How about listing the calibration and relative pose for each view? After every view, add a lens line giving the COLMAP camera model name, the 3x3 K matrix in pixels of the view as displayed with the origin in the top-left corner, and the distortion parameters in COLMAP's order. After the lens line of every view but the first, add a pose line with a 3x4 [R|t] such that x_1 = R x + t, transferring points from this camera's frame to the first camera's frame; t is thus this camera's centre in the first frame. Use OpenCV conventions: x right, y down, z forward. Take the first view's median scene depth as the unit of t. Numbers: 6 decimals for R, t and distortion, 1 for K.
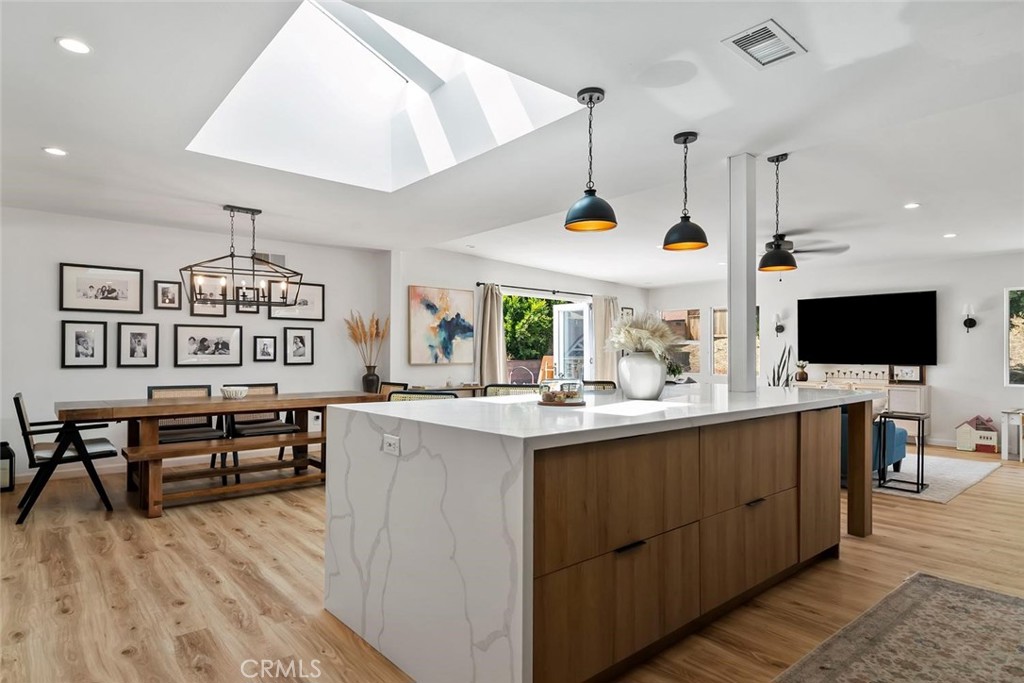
lens RADIAL K [[565.2, 0, 493.6], [0, 565.2, 349.7], [0, 0, 1]] dist [0.002344, -0.008522]
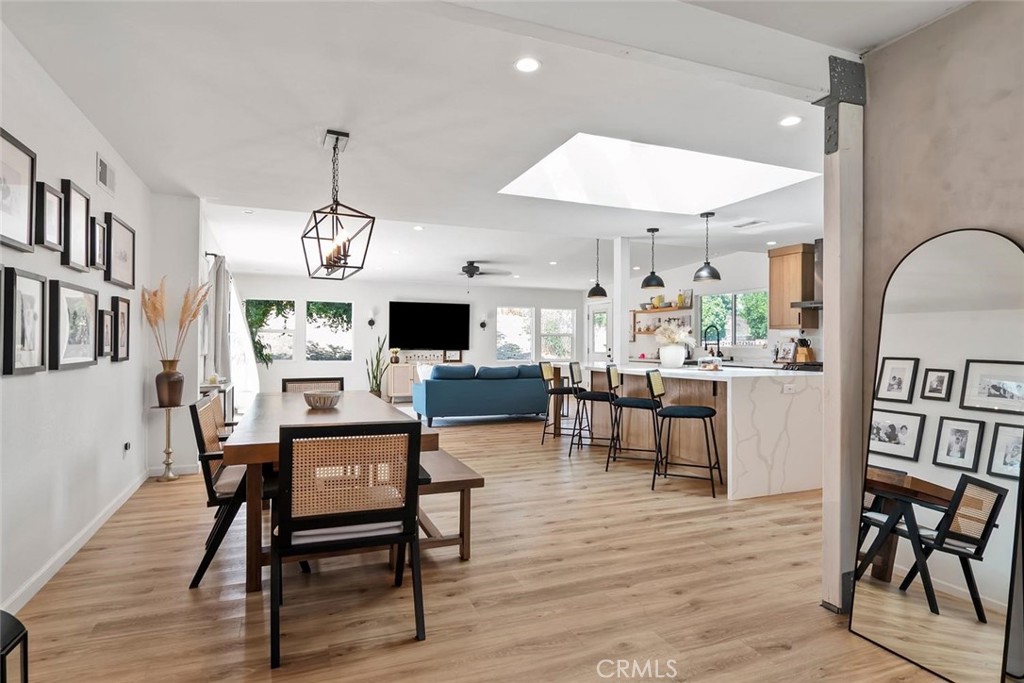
lens RADIAL K [[565.2, 0, 512.4], [0, 565.2, 337.3], [0, 0, 1]] dist [0.002344, -0.008522]
pose [[0.308236, 0.010939, 0.951247, -0.754132], [-0.011648, 0.999902, -0.007724, 0.001823], [-0.951238, -0.008699, 0.308334, 0.405459]]
